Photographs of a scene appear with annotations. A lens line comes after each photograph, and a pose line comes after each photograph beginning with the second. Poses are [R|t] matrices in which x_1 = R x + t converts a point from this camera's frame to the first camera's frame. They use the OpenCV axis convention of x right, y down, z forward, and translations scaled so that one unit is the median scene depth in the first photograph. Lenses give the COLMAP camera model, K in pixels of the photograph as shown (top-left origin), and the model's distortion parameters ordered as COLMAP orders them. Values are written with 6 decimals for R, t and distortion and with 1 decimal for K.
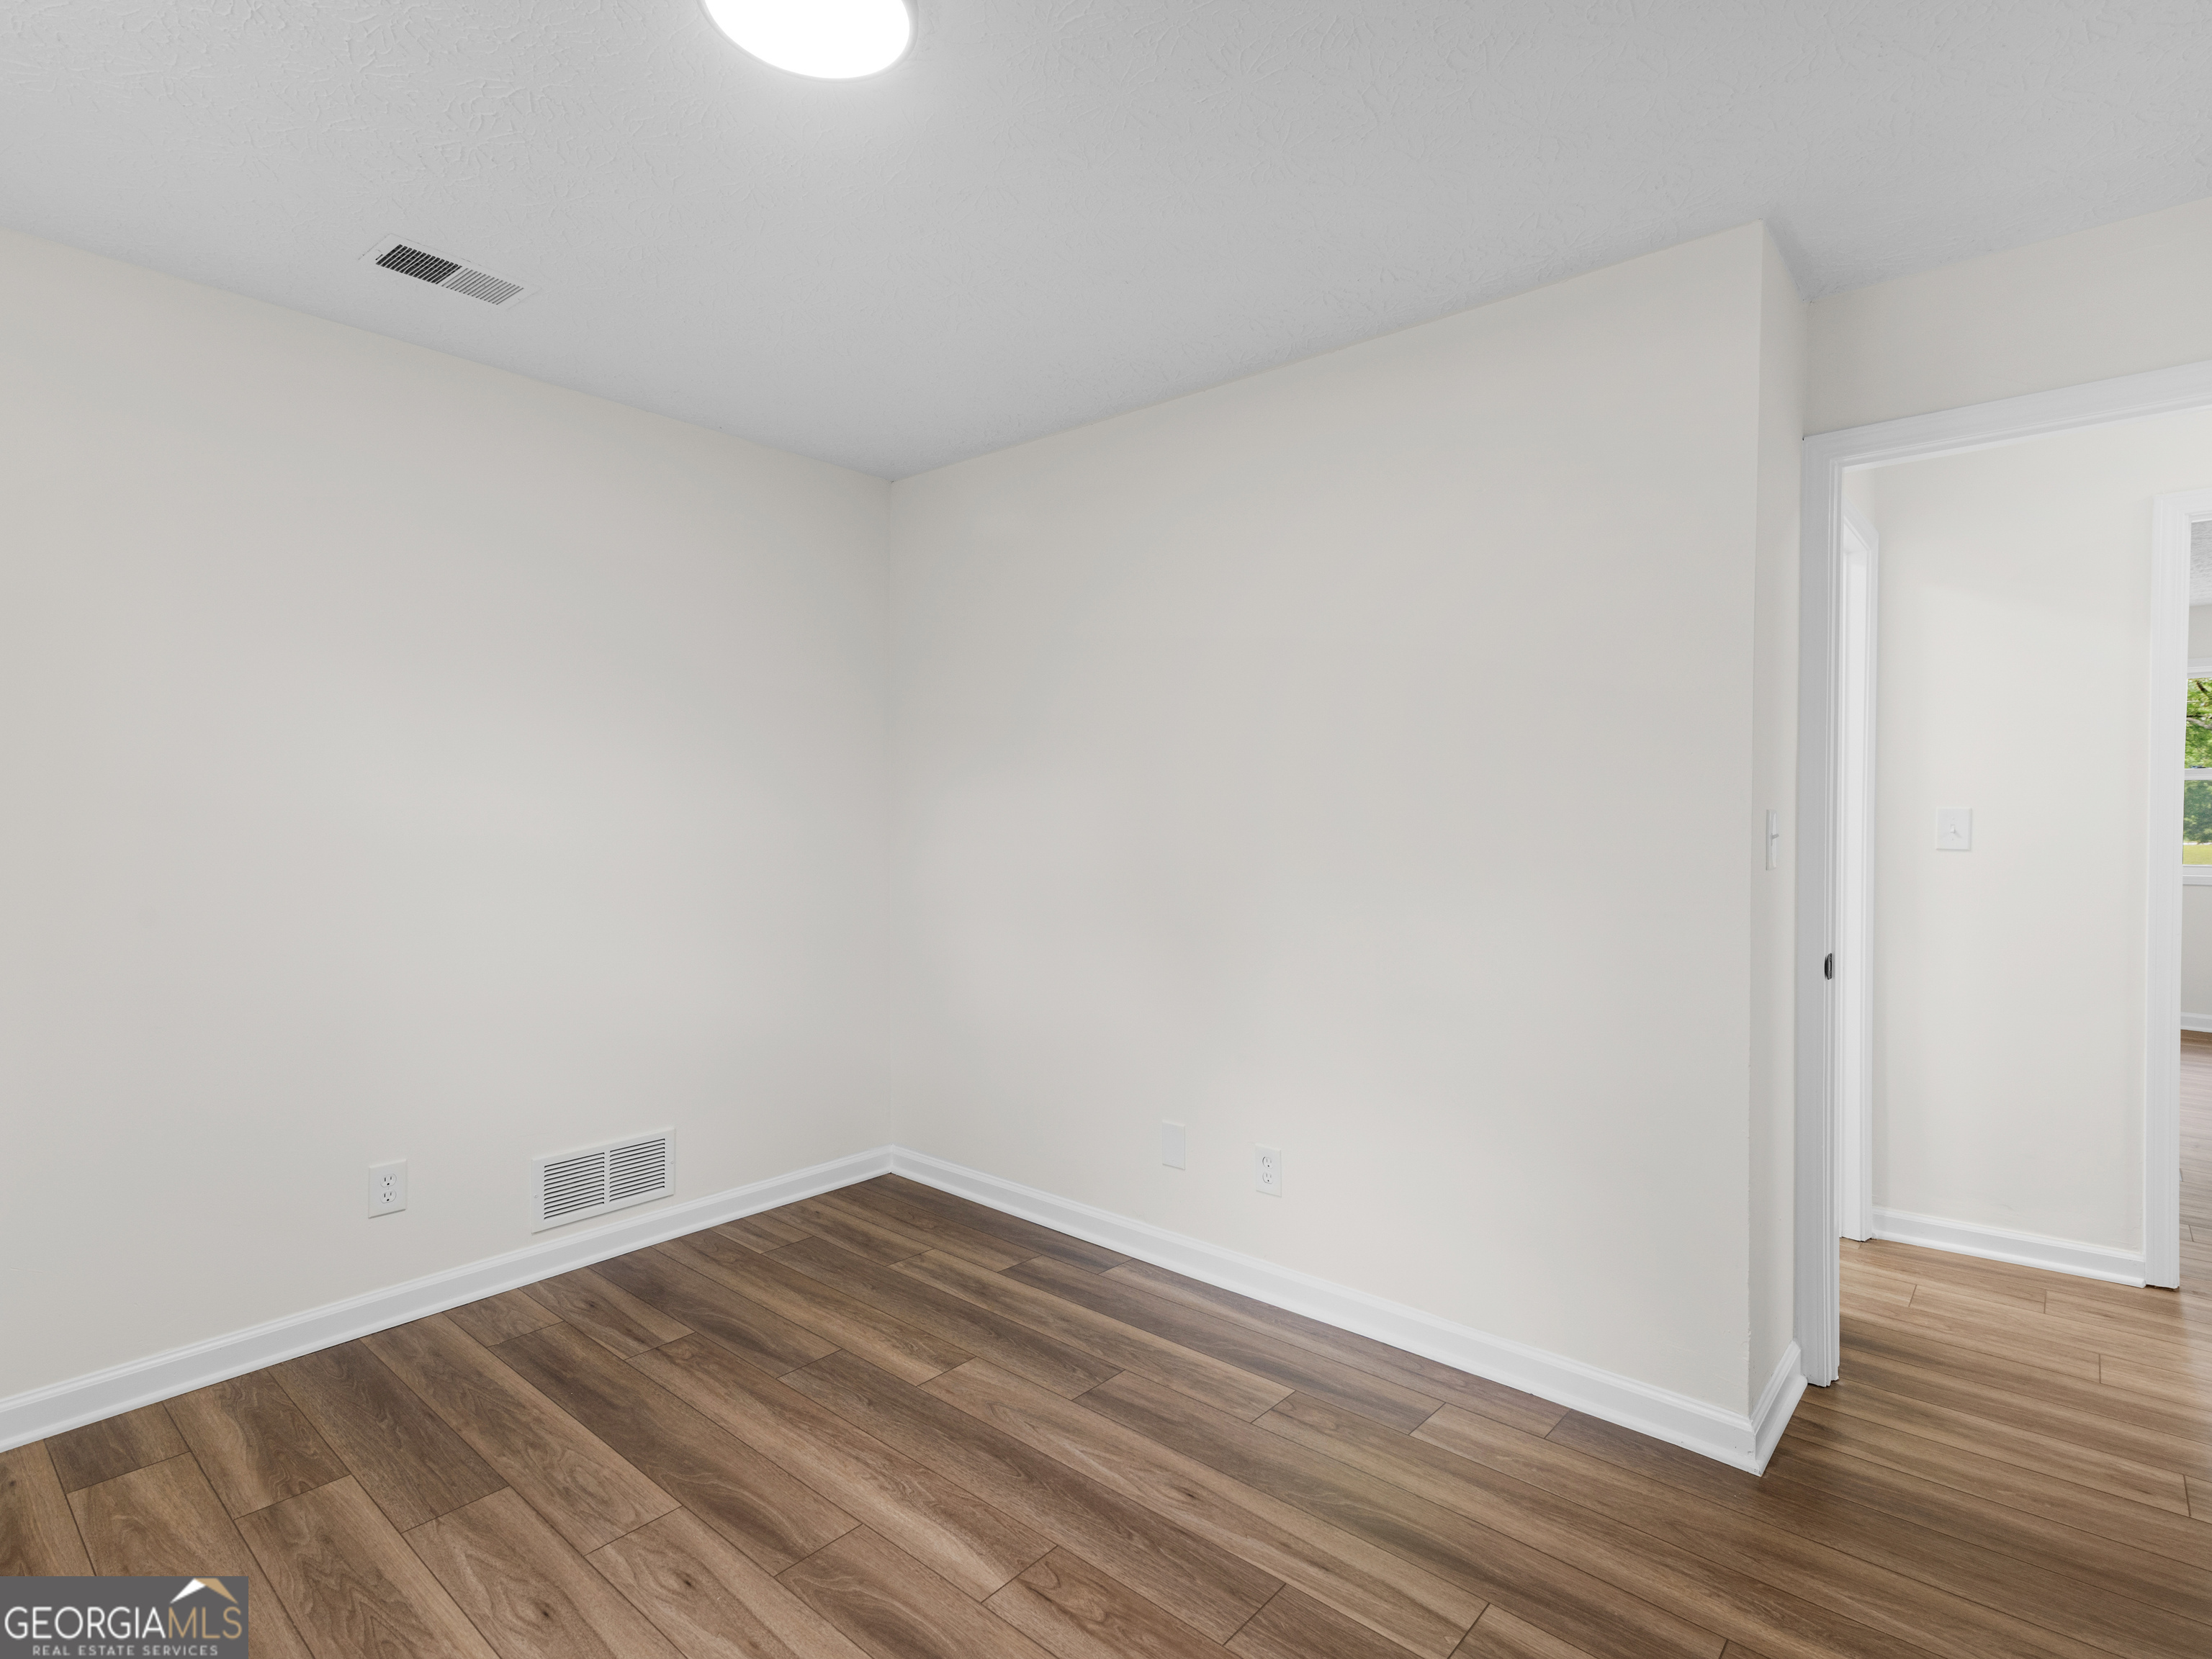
lens RADIAL K [[1133.2, 0, 1114.5], [0, 1133.2, 800.8], [0, 0, 1]] dist [0.011868, -0.000785]
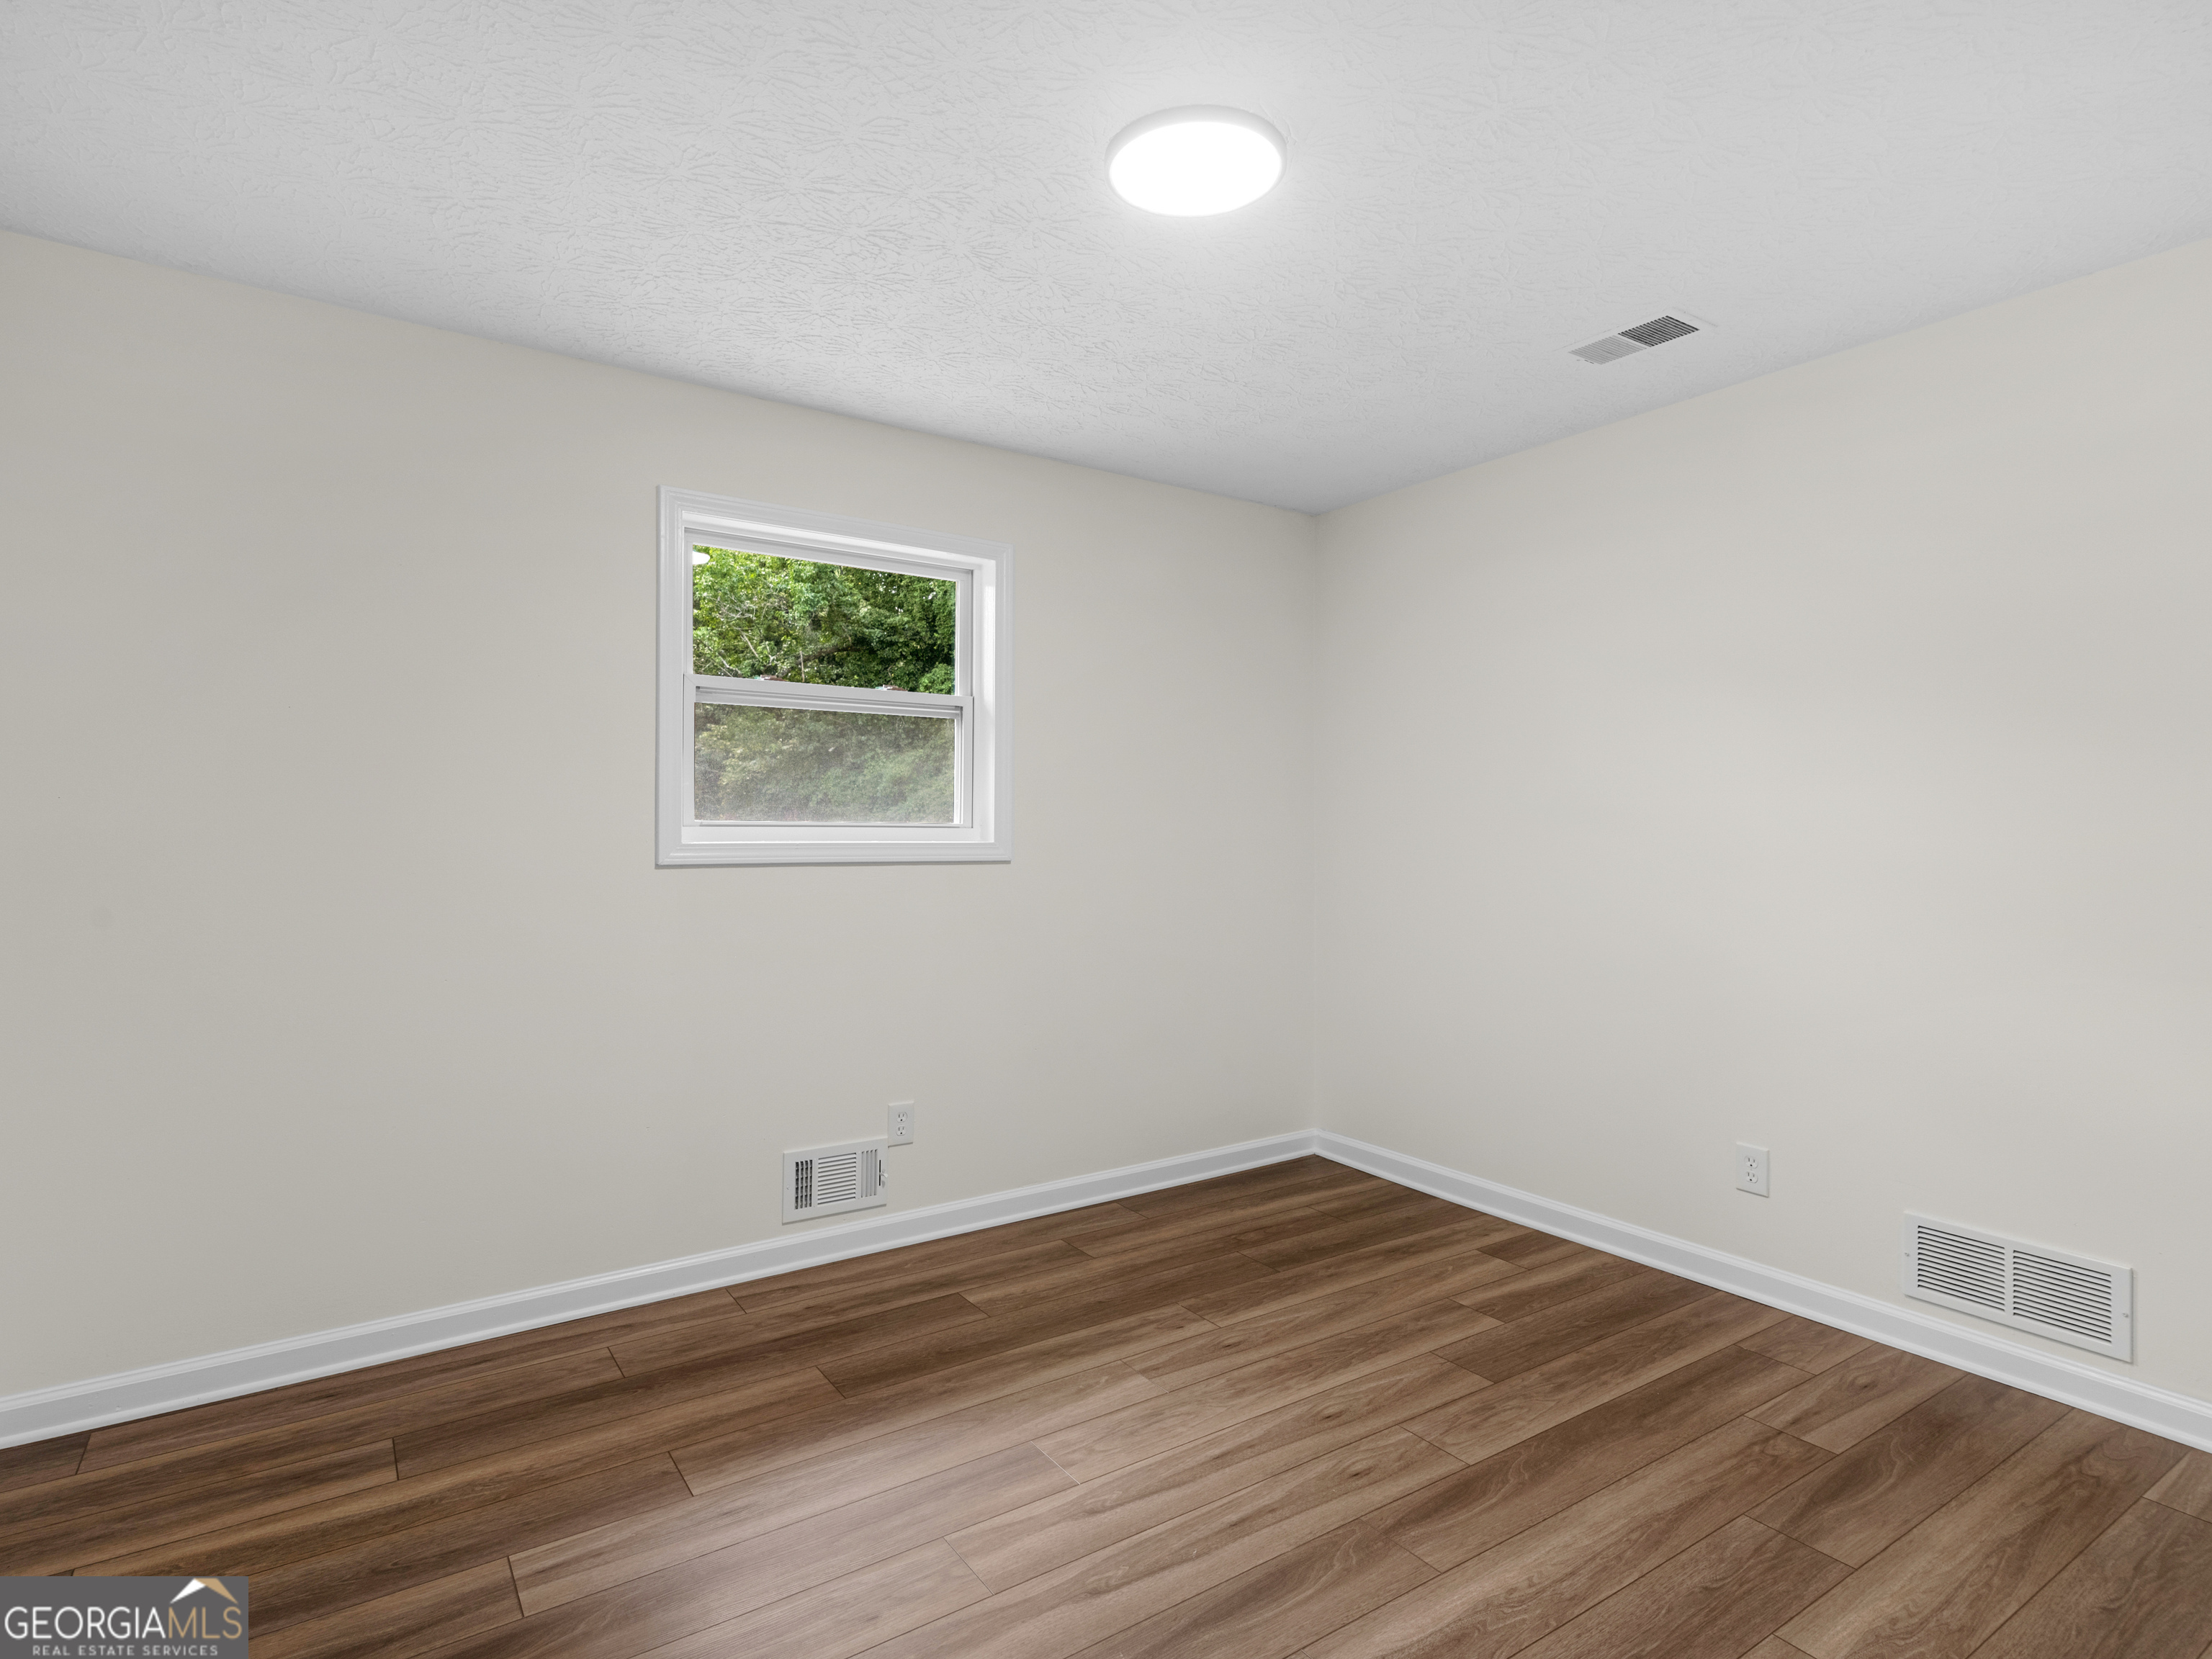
lens RADIAL K [[1146.1, 0, 1134.9], [0, 1146.1, 826.4], [0, 0, 1]] dist [0.013950, -0.000639]
pose [[-0.247236, -0.000782, -0.968955, 0.655141], [0.002545, 0.999996, -0.001457, 0.034577], [0.968952, -0.002826, -0.247233, 0.886232]]
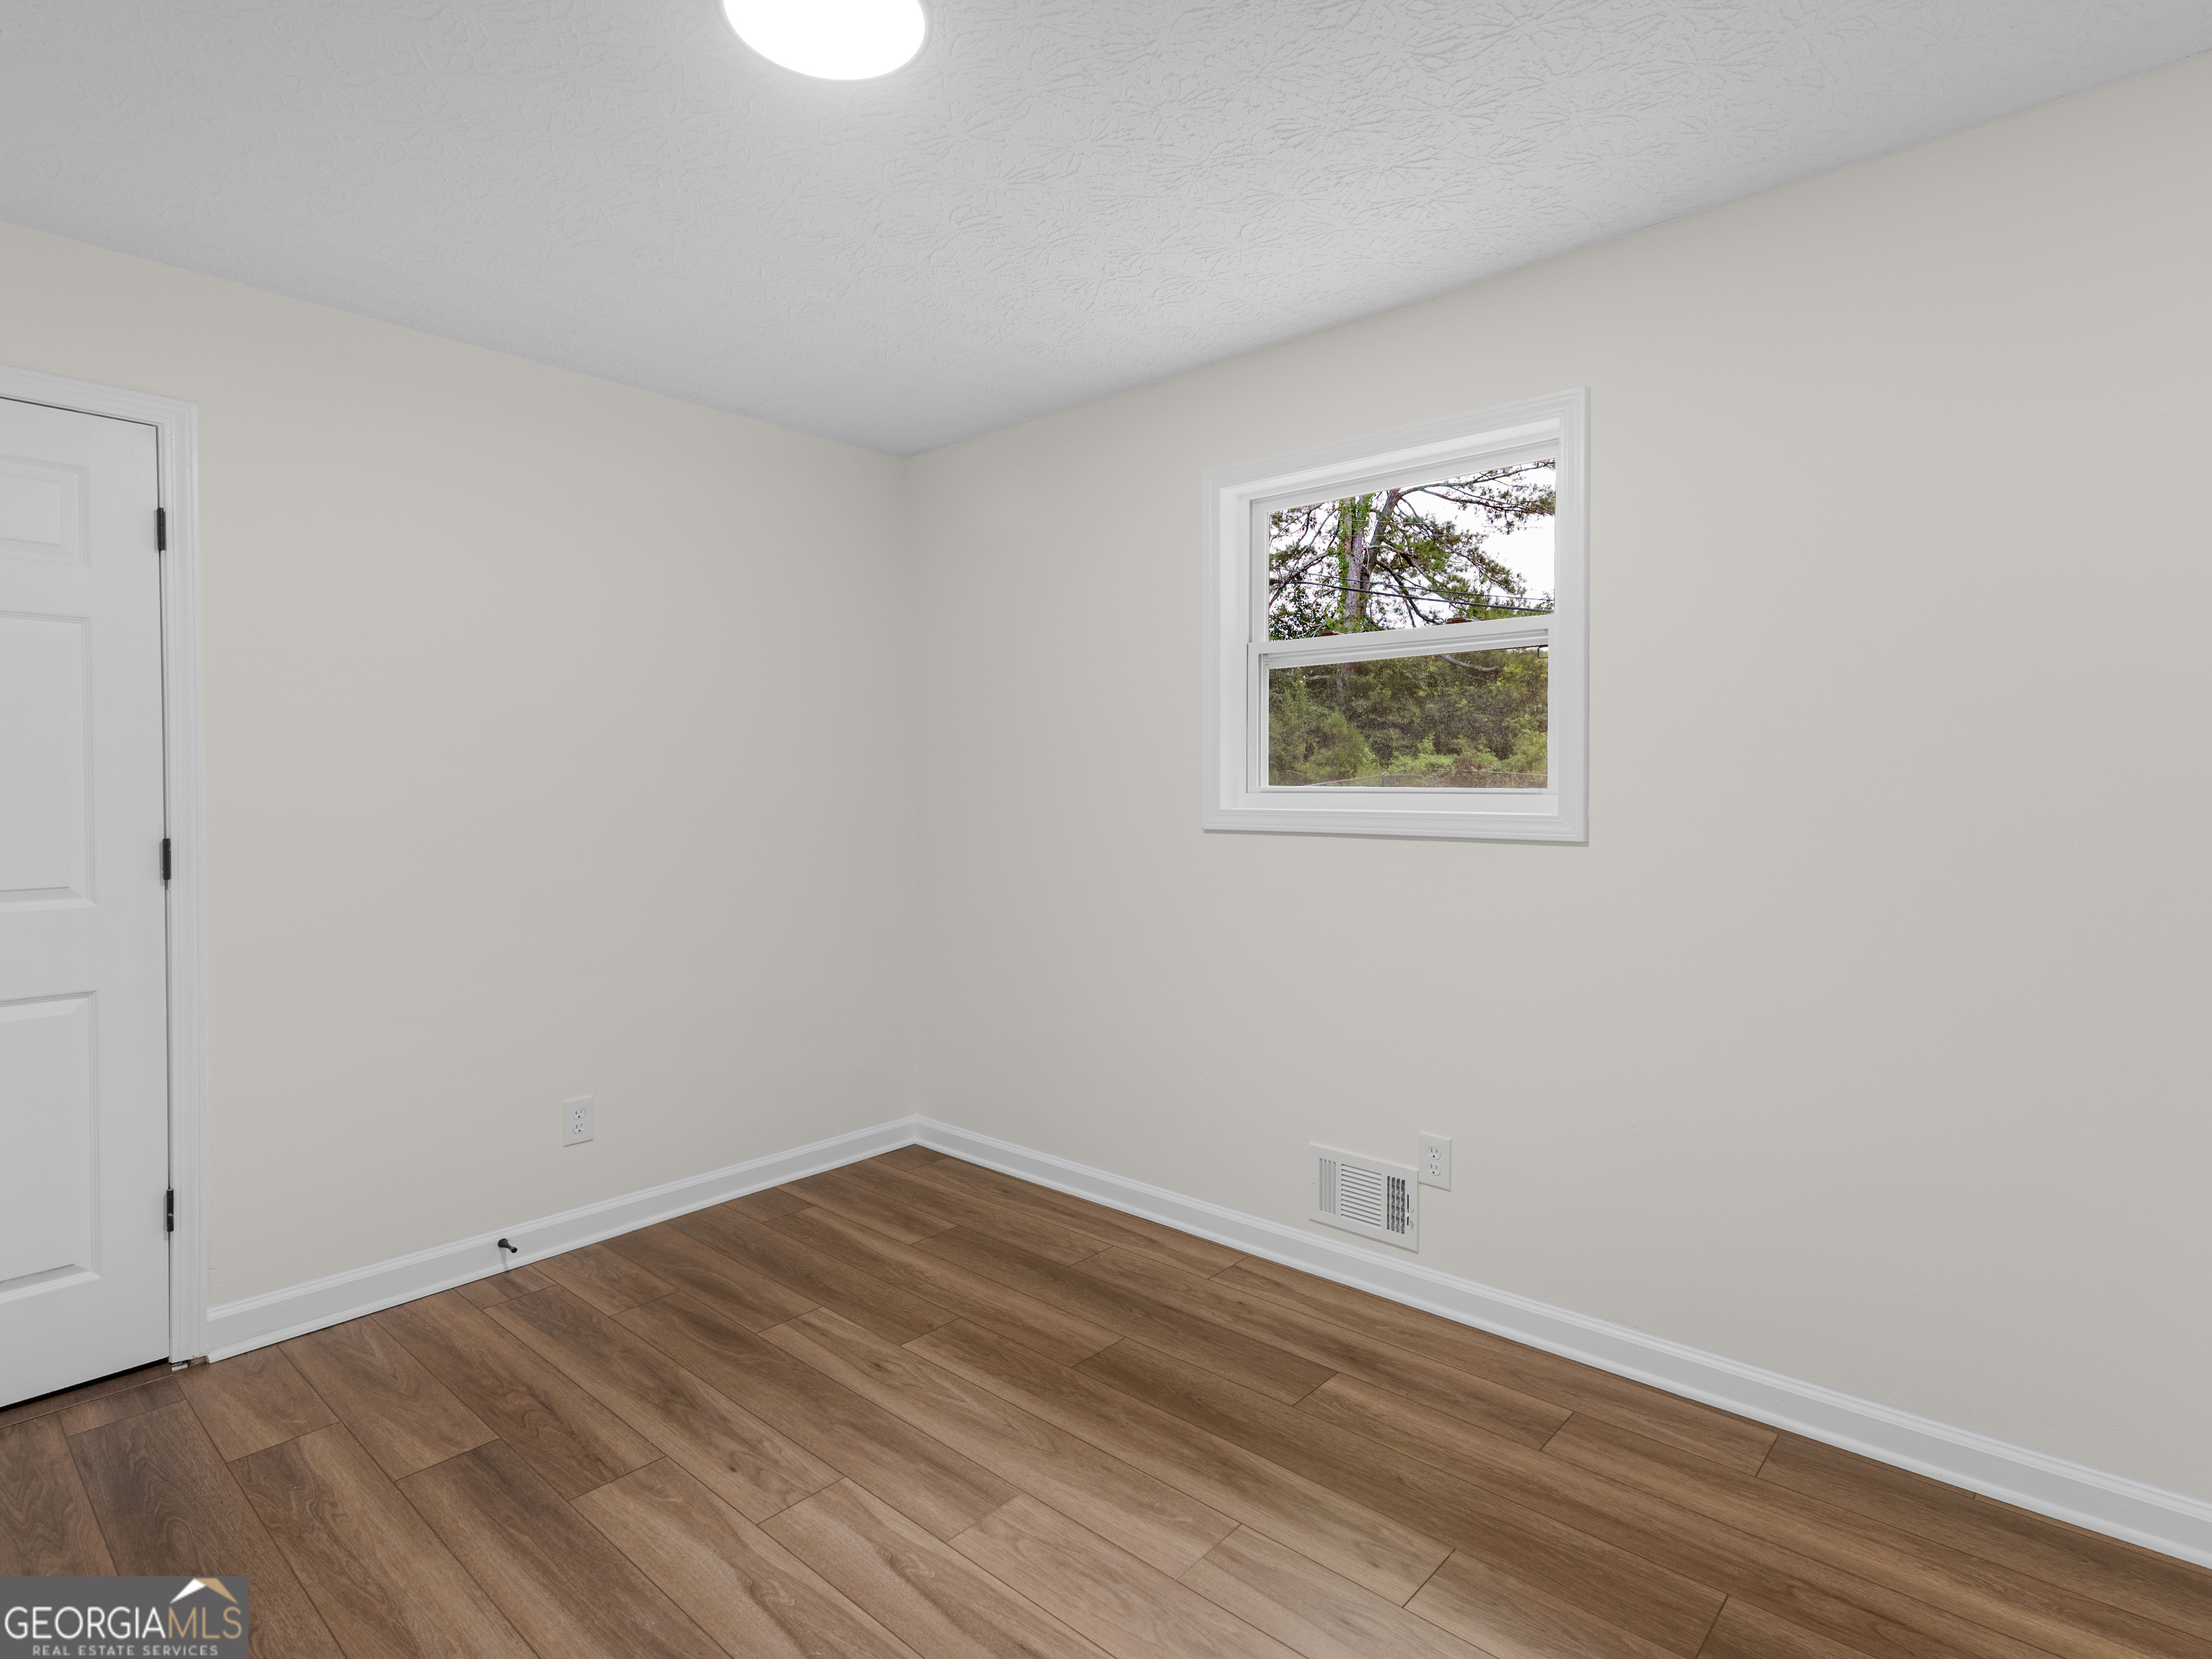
lens RADIAL K [[1119.5, 0, 1114.3], [0, 1119.5, 820.4], [0, 0, 1]] dist [0.017404, -0.001144]
pose [[-0.999985, 0.001916, 0.005187, -0.375159], [0.002038, 0.999719, 0.023618, 0.011232], [-0.005141, 0.023628, -0.999708, 1.436487]]
